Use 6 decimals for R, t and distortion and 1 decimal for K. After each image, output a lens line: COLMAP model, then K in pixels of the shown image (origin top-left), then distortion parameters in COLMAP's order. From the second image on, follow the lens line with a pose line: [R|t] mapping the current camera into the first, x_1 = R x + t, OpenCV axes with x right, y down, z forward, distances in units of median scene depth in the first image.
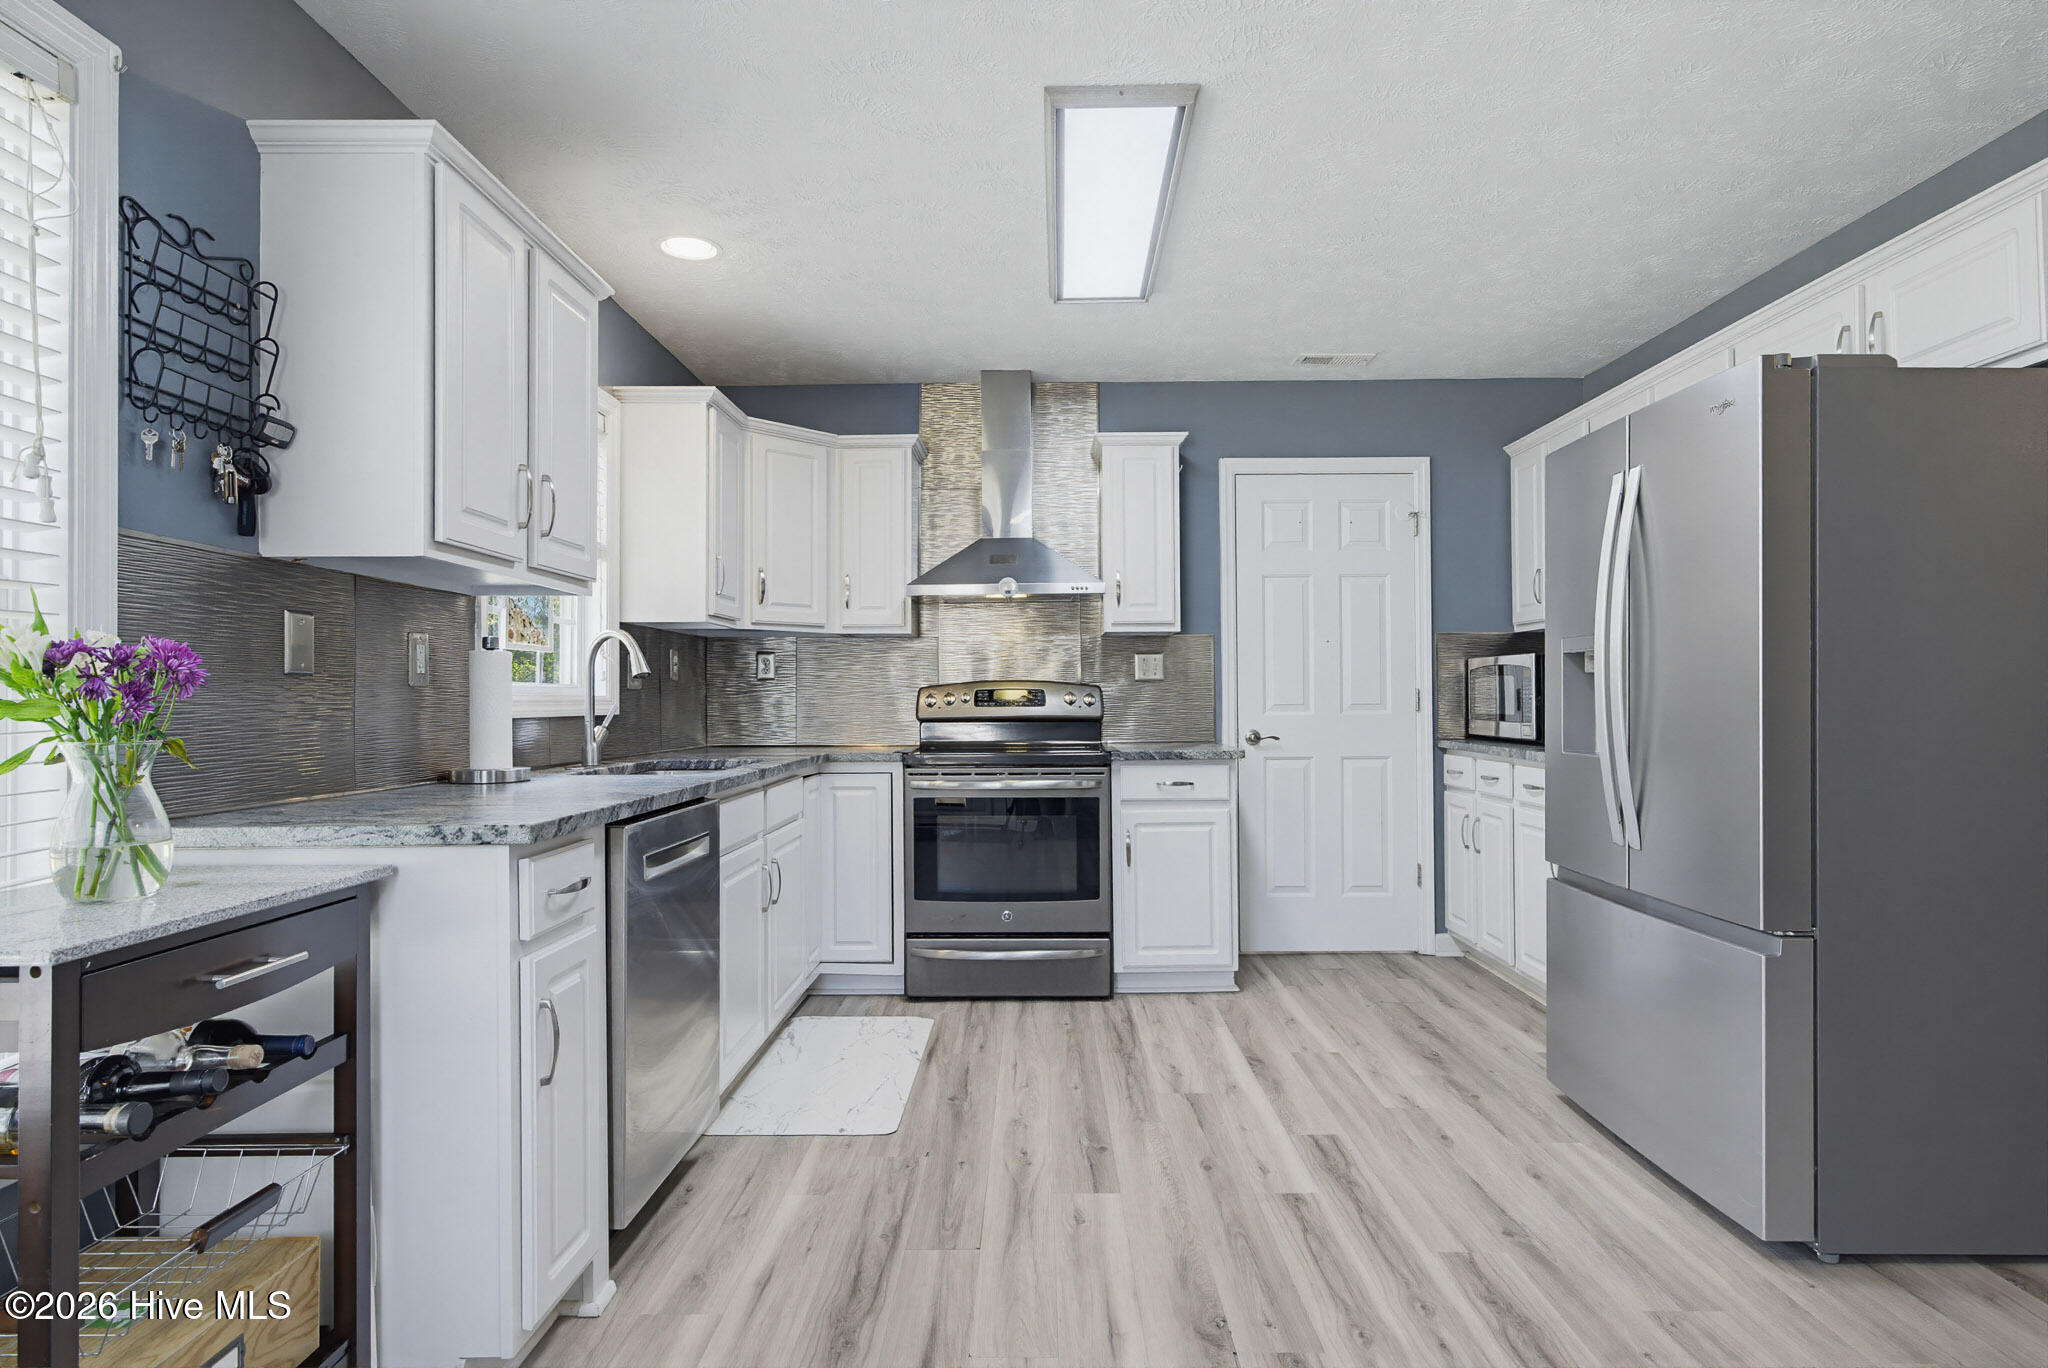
lens RADIAL K [[1091.4, 0, 1030.5], [0, 1091.4, 686.7], [0, 0, 1]] dist [-0.001857, 0.002947]
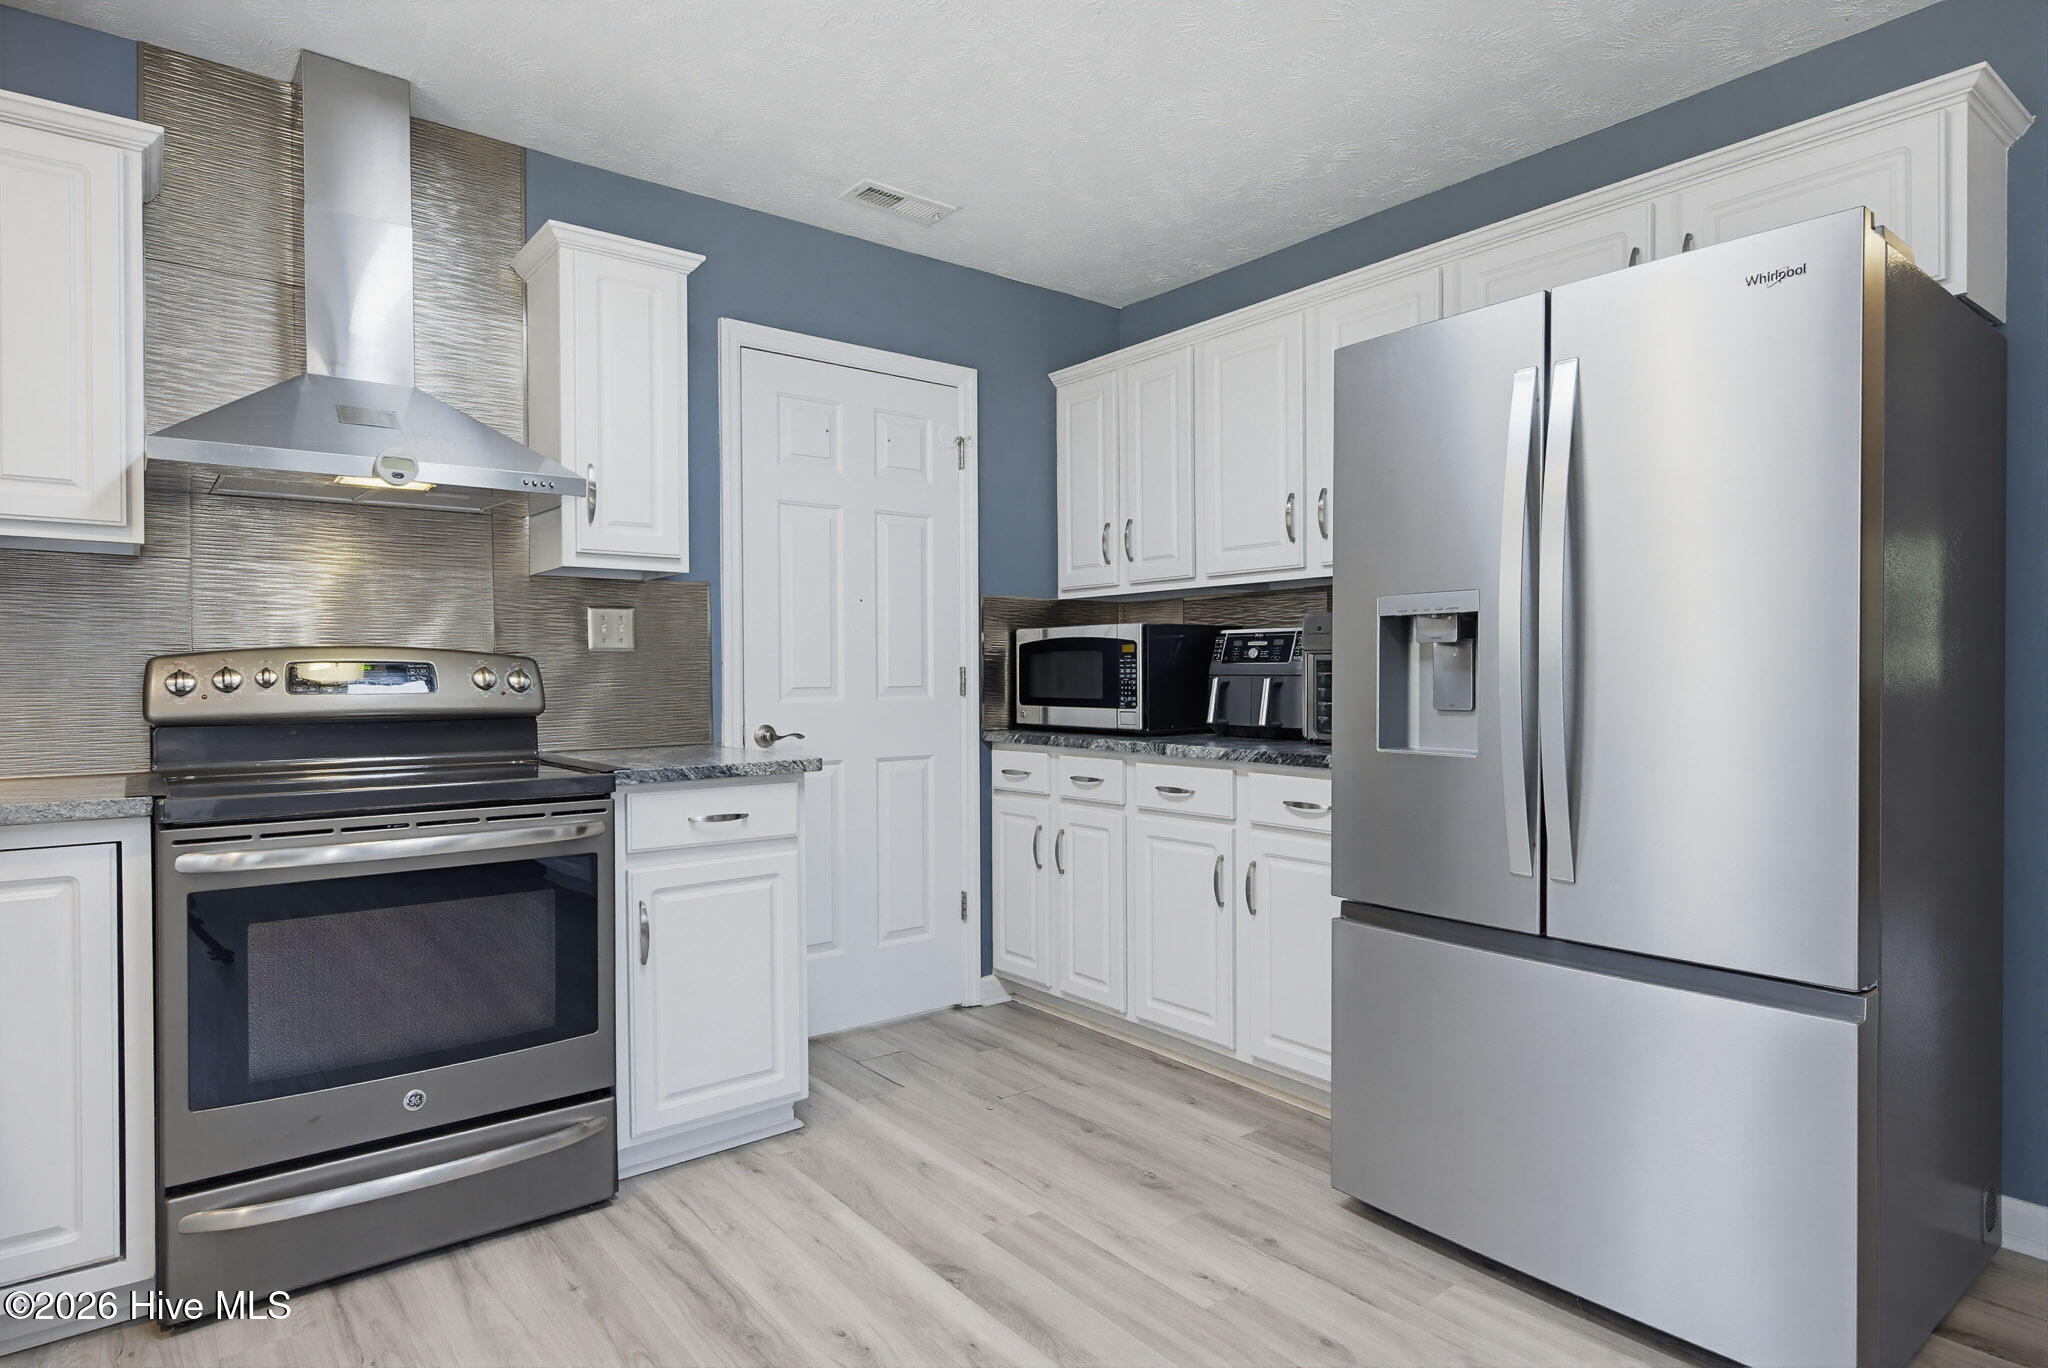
lens RADIAL K [[1119.7, 0, 1031.9], [0, 1119.7, 687.3], [0, 0, 1]] dist [0.001903, -0.001869]
pose [[0.777436, -0.003964, 0.628949, -0.136814], [-0.006383, 0.999879, 0.014192, 0.006266], [-0.628929, -0.015048, 0.777317, 0.439837]]
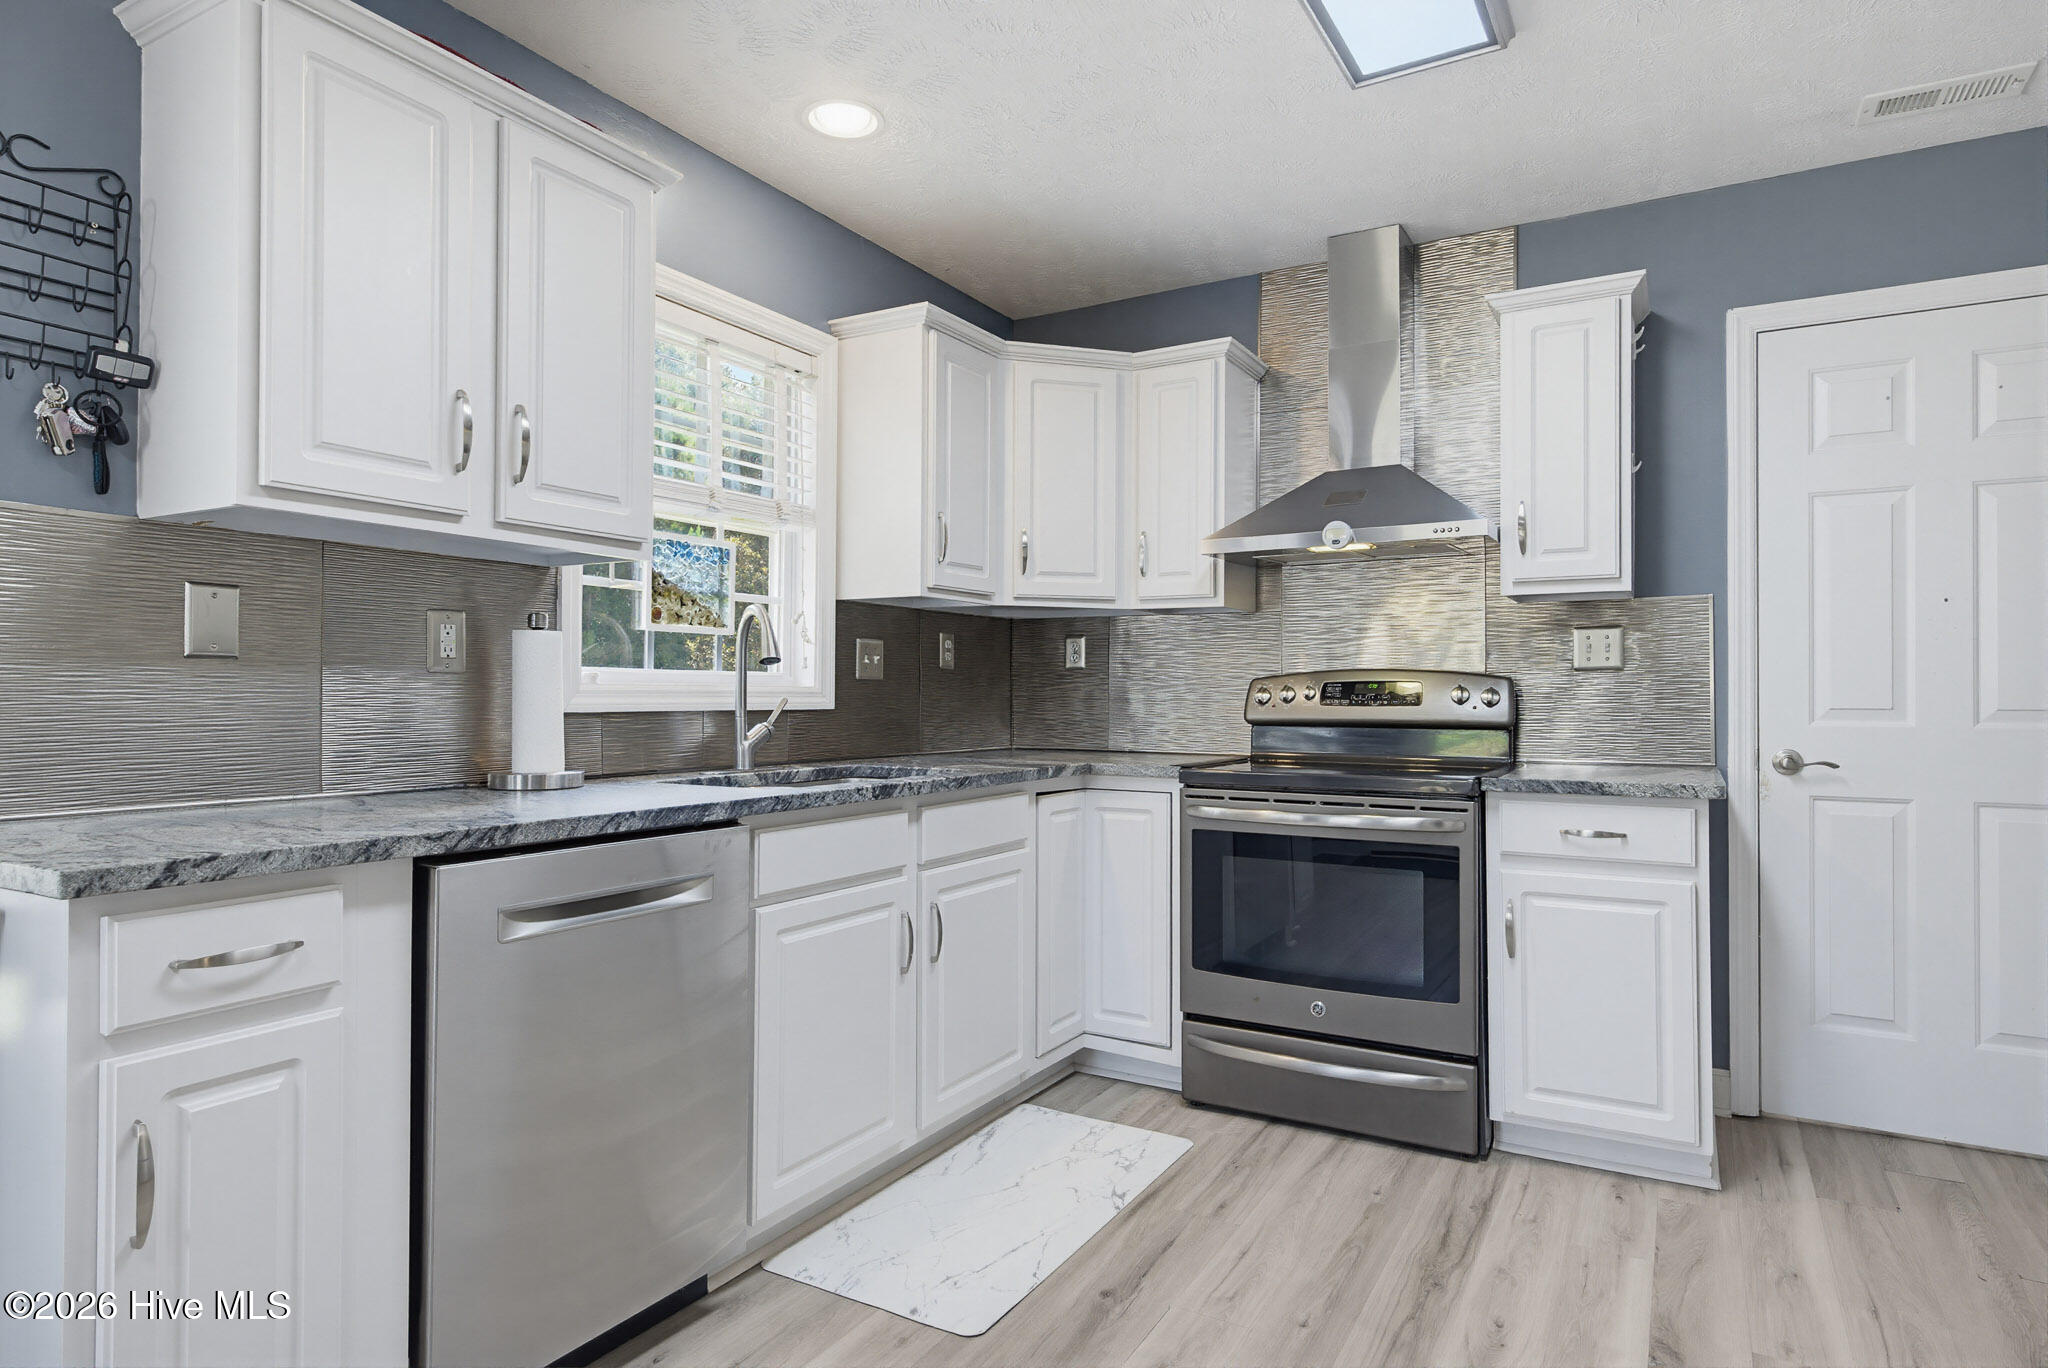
lens RADIAL K [[1119.7, 0, 1031.9], [0, 1119.7, 687.3], [0, 0, 1]] dist [0.001903, -0.001869]
pose [[0.869086, 0.005418, -0.494632, 0.184281], [-0.002817, 0.999978, 0.006005, 0.002990], [0.494654, -0.003826, 0.869082, 0.317418]]
